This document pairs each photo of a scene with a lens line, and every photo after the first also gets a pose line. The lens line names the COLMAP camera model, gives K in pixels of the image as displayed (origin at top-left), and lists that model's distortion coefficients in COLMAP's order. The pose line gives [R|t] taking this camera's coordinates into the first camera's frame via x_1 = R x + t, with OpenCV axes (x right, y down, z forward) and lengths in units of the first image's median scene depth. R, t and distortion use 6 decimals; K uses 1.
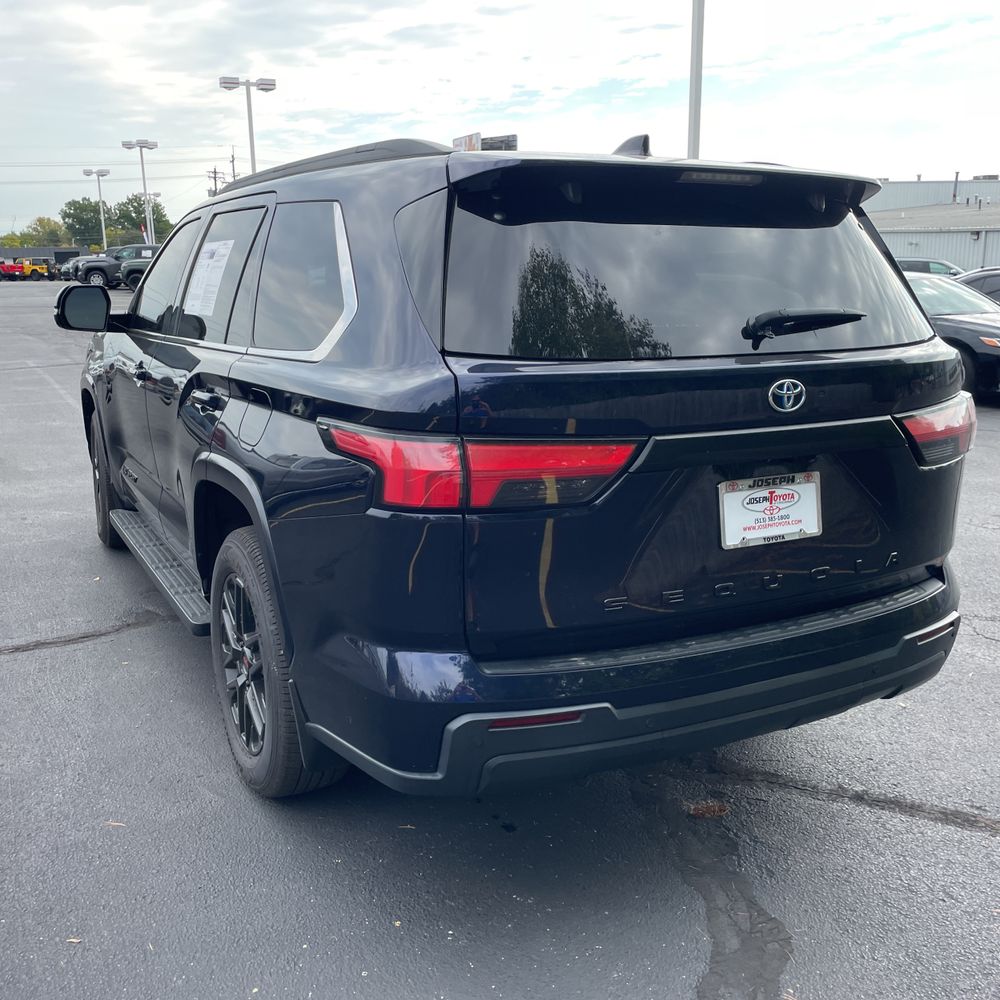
lens RADIAL K [[1020.9, 0, 490.5], [0, 1020.9, 484.9], [0, 0, 1]] dist [0.030437, 0.000000]
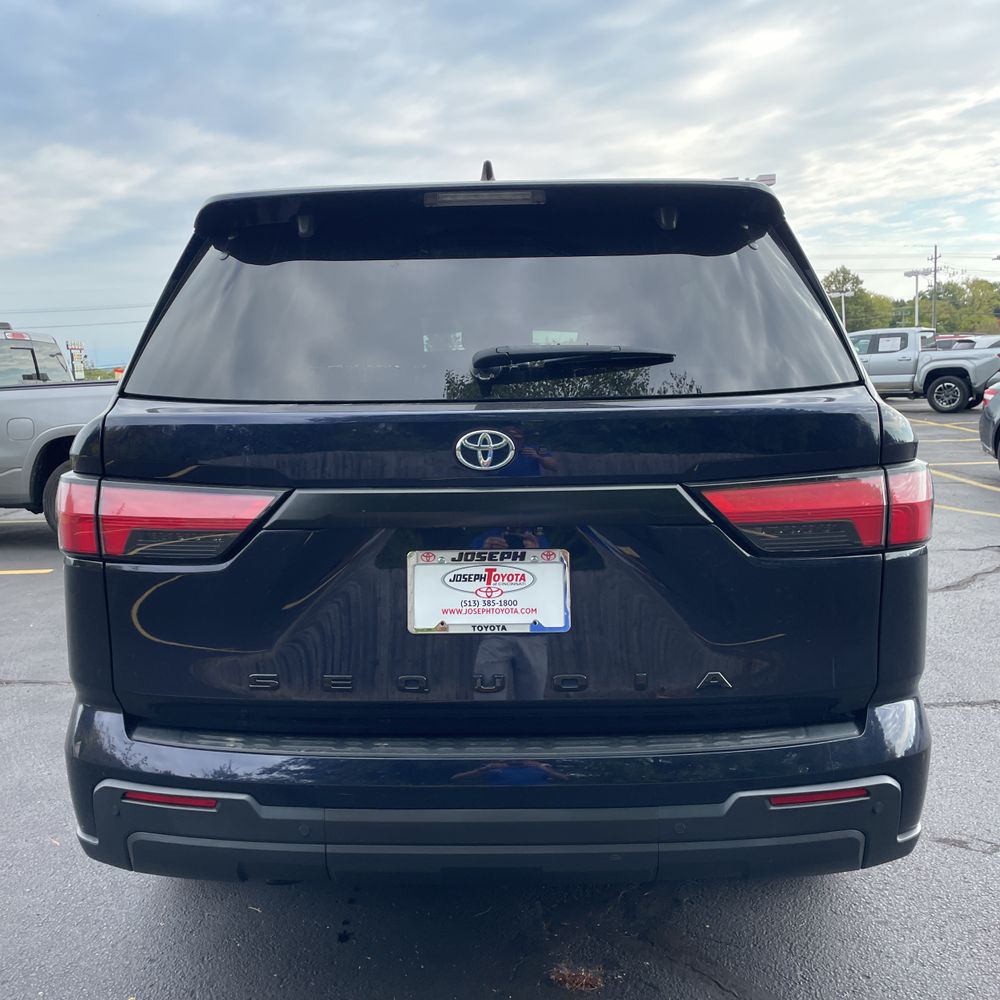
lens RADIAL K [[1020.9, 0, 518.9], [0, 1020.9, 434.6], [0, 0, 1]] dist [0.030437, 0.000000]
pose [[0.882223, 0.033640, -0.469629, 0.672650], [-0.082555, 0.993044, -0.083950, -0.032987], [0.463538, 0.112832, 0.878864, 0.293199]]
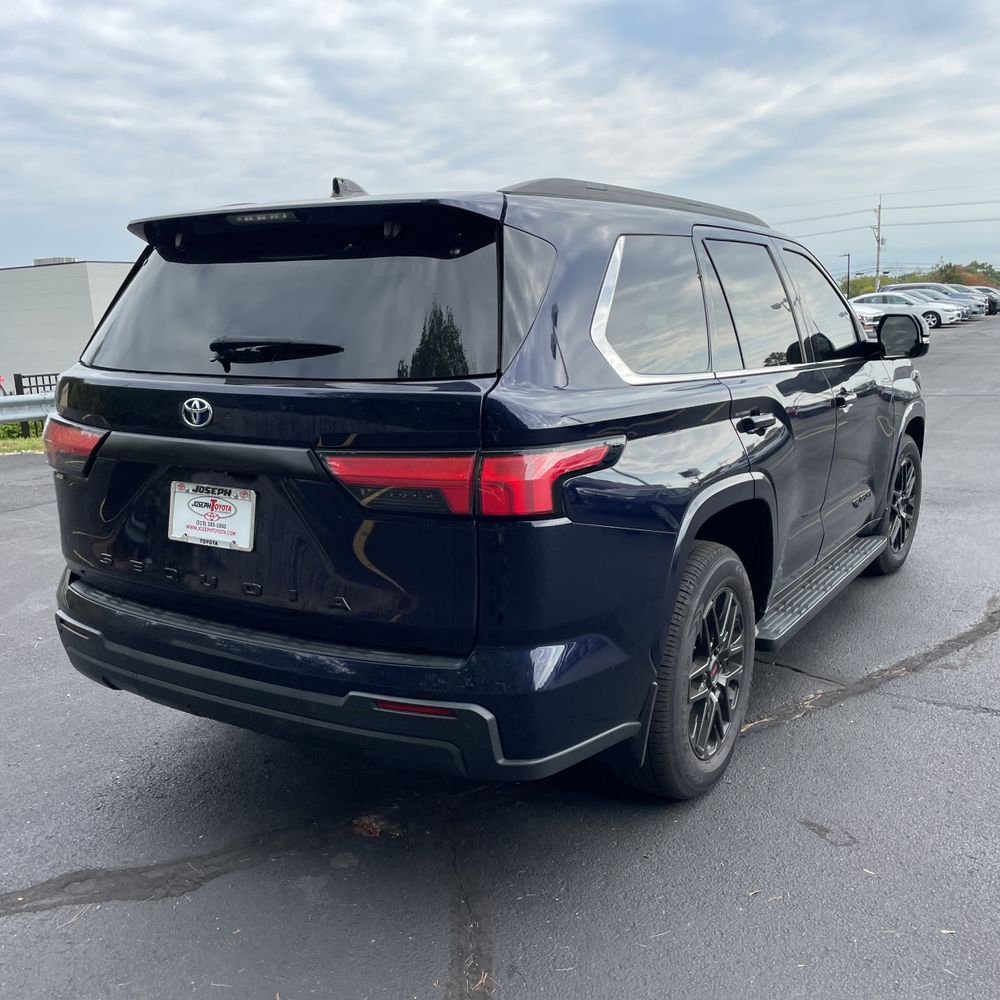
lens RADIAL K [[1020.9, 0, 481.3], [0, 1020.9, 513.1], [0, 0, 1]] dist [0.030437, 0.000000]
pose [[0.520340, 0.158985, -0.839030, 1.368339], [-0.168908, 0.982267, 0.081375, -0.119704], [0.837088, 0.099377, 0.537966, 0.650866]]
